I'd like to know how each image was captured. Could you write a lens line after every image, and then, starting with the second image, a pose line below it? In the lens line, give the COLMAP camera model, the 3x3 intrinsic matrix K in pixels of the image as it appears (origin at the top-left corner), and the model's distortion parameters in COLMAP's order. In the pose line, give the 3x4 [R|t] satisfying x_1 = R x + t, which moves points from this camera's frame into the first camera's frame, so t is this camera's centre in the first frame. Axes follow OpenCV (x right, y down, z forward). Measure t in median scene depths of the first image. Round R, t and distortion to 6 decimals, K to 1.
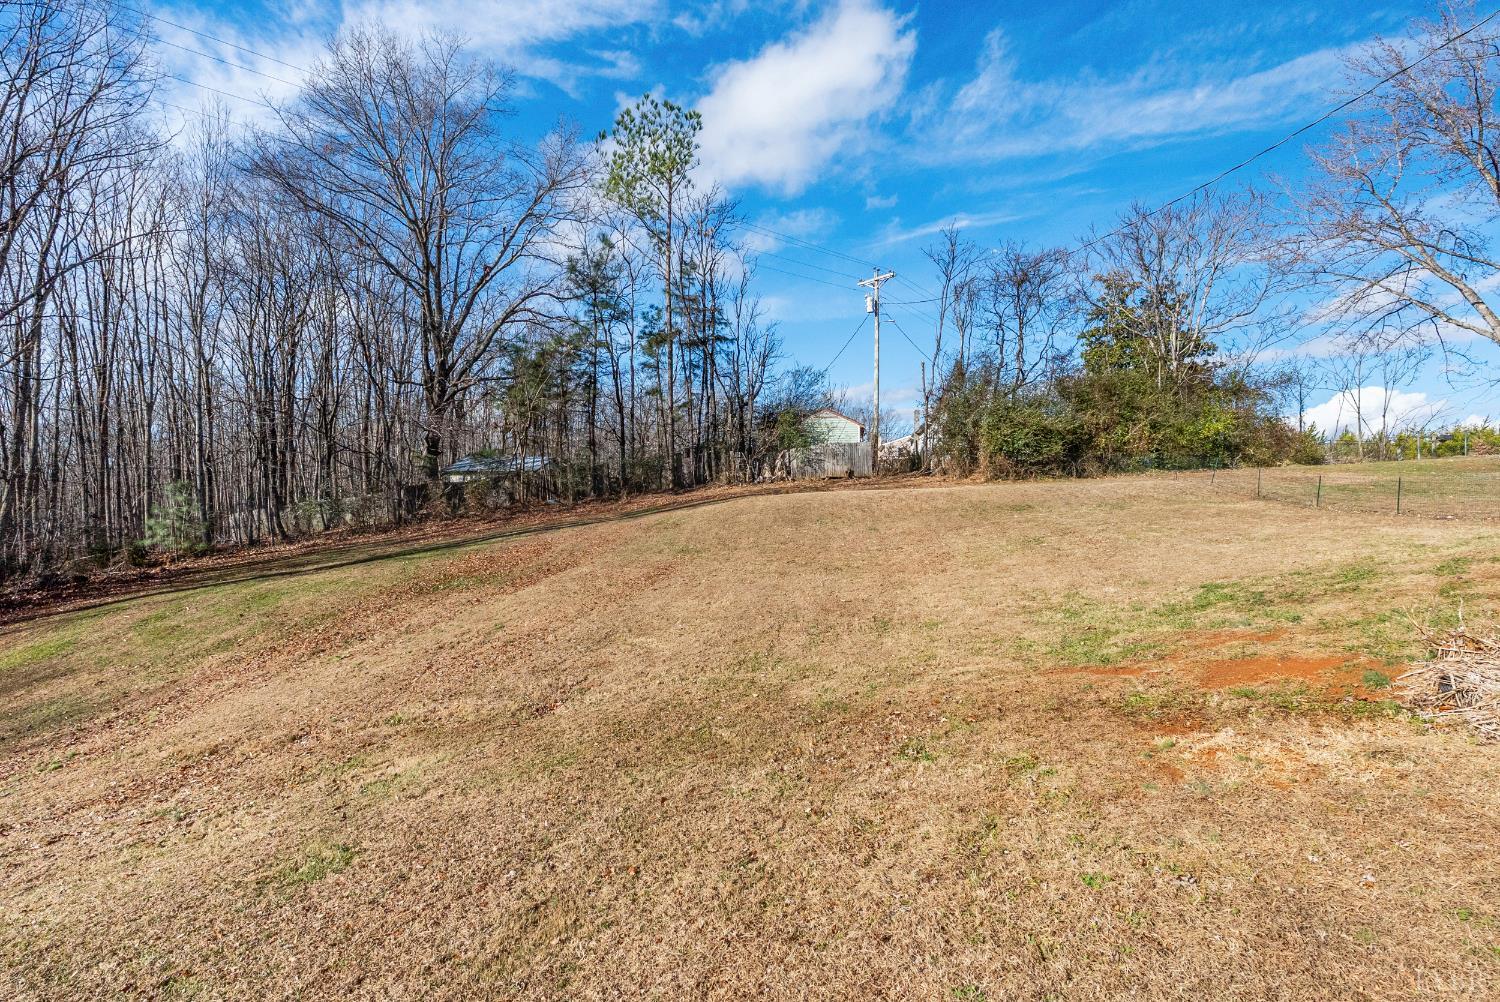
lens RADIAL K [[662.3, 0, 762.5], [0, 662.3, 480.6], [0, 0, 1]] dist [-0.001739, -0.000254]
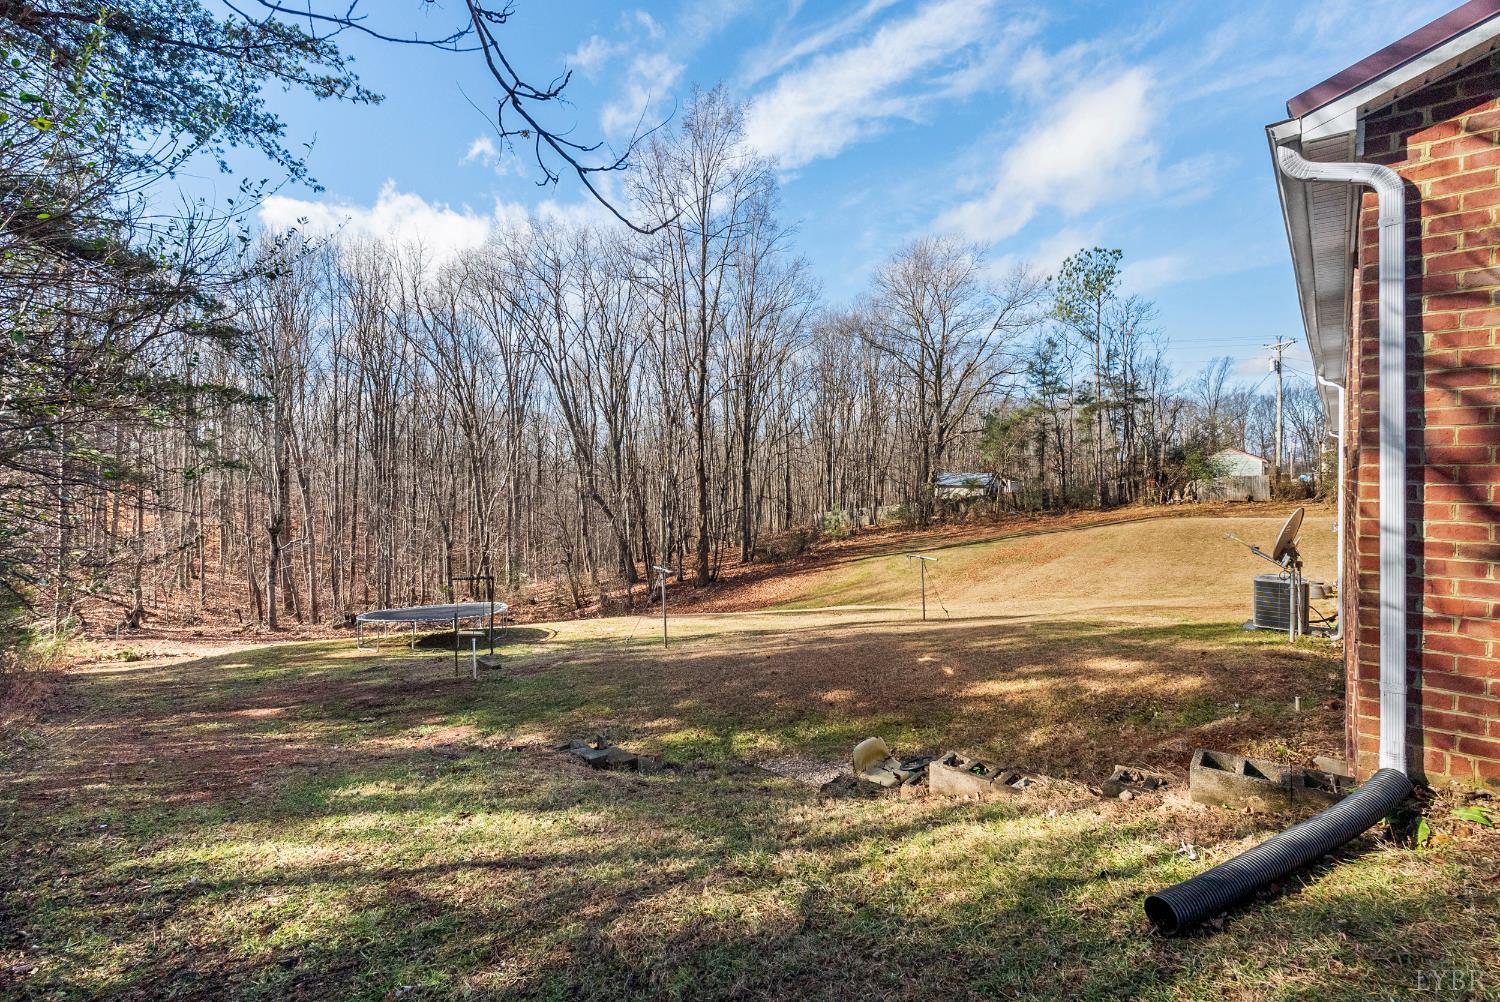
lens RADIAL K [[662.3, 0, 762.5], [0, 662.3, 480.6], [0, 0, 1]] dist [-0.001739, -0.000254]
pose [[0.837002, -0.003340, -0.547190, 0.039021], [0.012167, 0.999848, 0.012508, -0.074355], [0.547065, -0.017127, 0.836915, -0.648095]]
